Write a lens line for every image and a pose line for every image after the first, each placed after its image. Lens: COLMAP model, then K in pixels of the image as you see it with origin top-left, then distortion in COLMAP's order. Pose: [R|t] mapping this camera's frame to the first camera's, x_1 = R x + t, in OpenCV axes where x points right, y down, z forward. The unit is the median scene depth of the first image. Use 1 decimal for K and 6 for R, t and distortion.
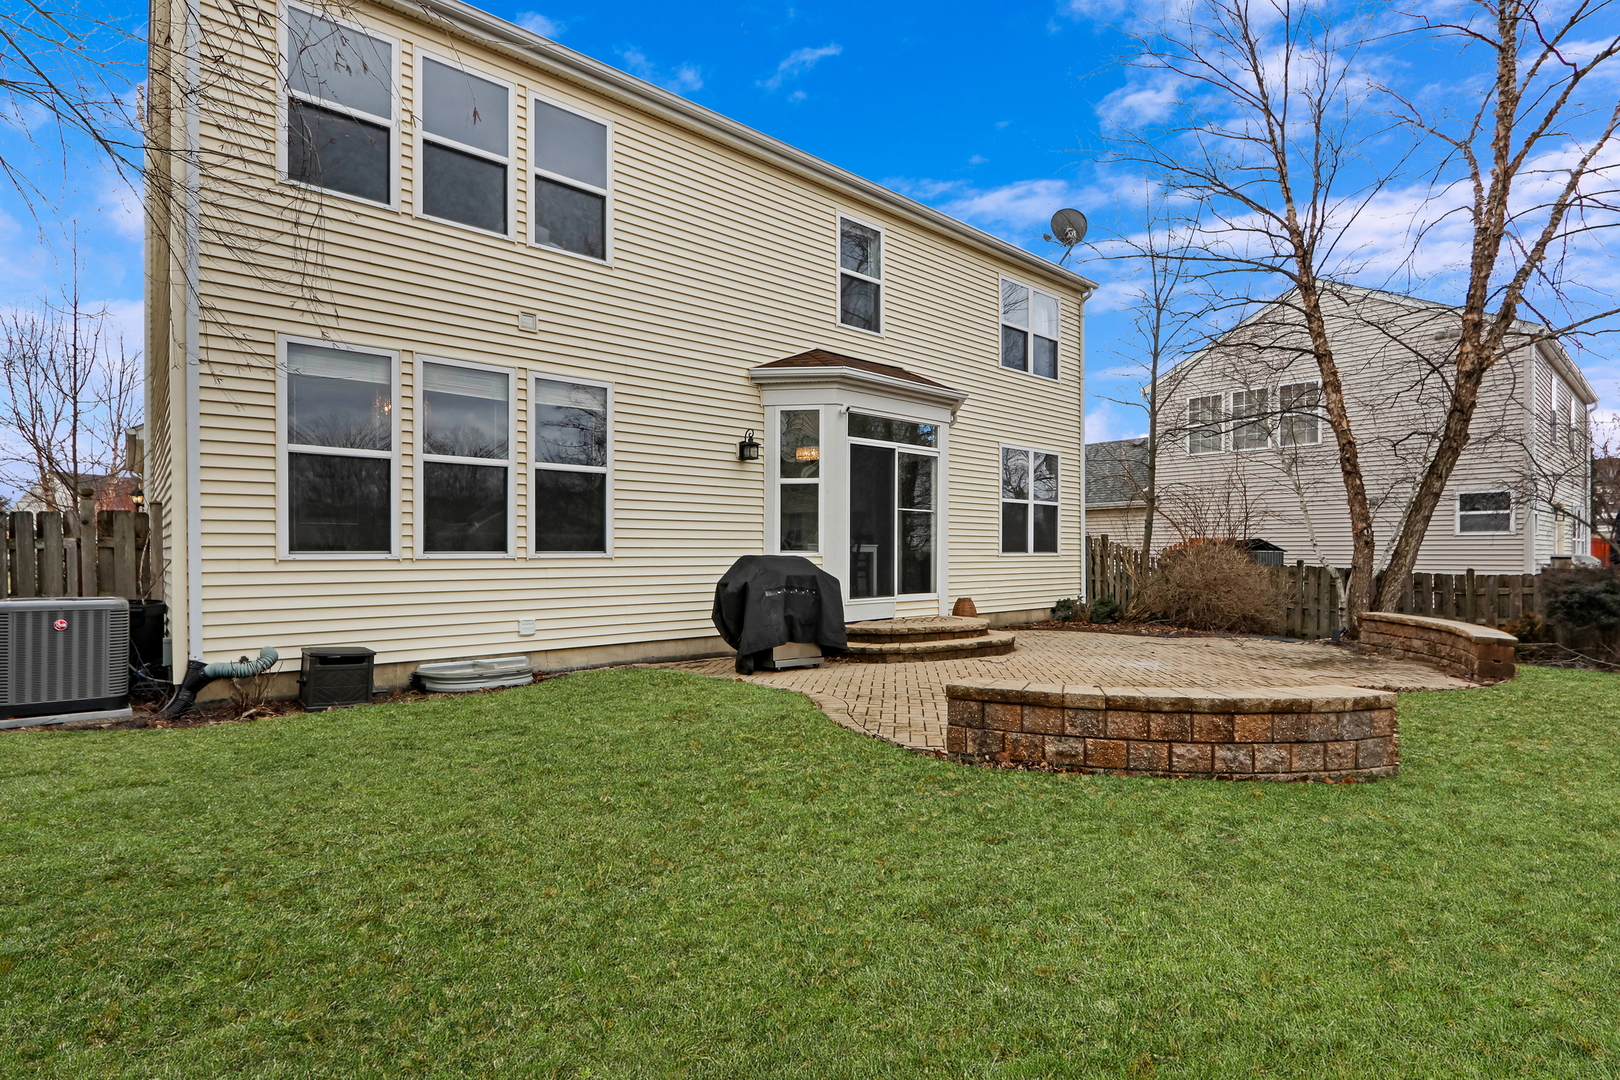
lens RADIAL K [[755.3, 0, 813.9], [0, 755.3, 542.6], [0, 0, 1]] dist [-0.004290, -0.000649]
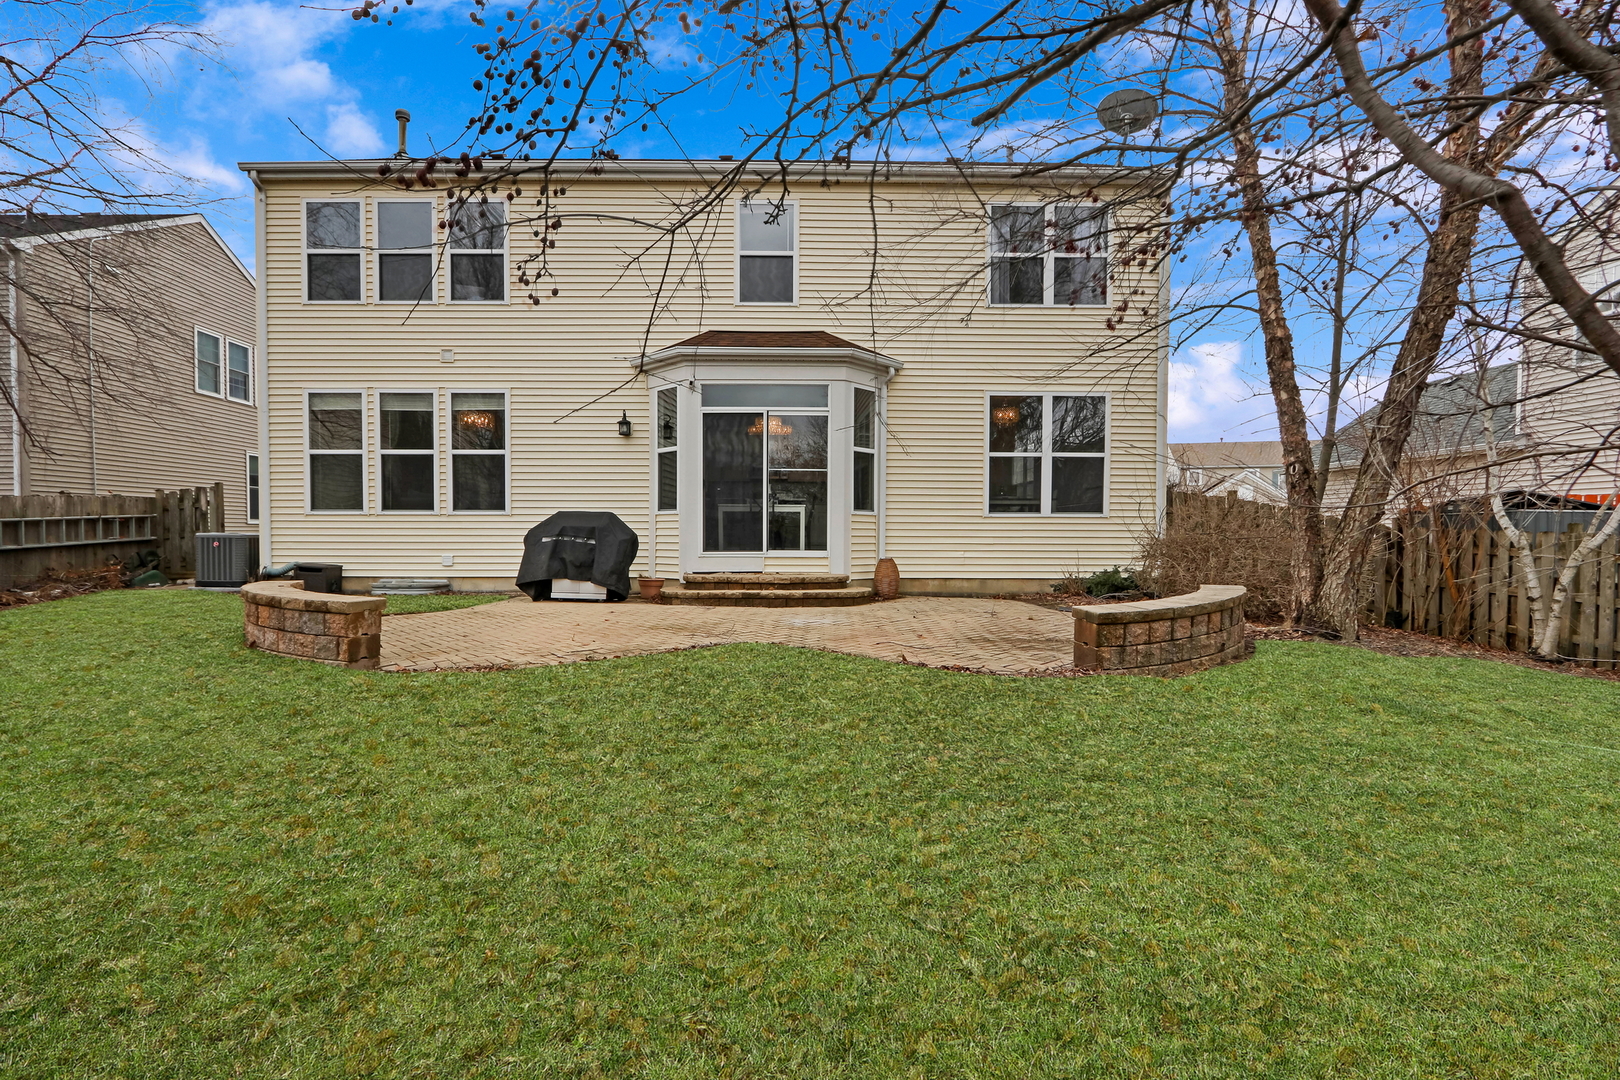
lens RADIAL K [[755.3, 0, 814.6], [0, 755.3, 549.0], [0, 0, 1]] dist [-0.004290, -0.000649]
pose [[0.778422, 0.016259, -0.627531, 1.093445], [0.006084, 0.999422, 0.033441, 0.041754], [0.627712, -0.029850, 0.777873, 0.278643]]
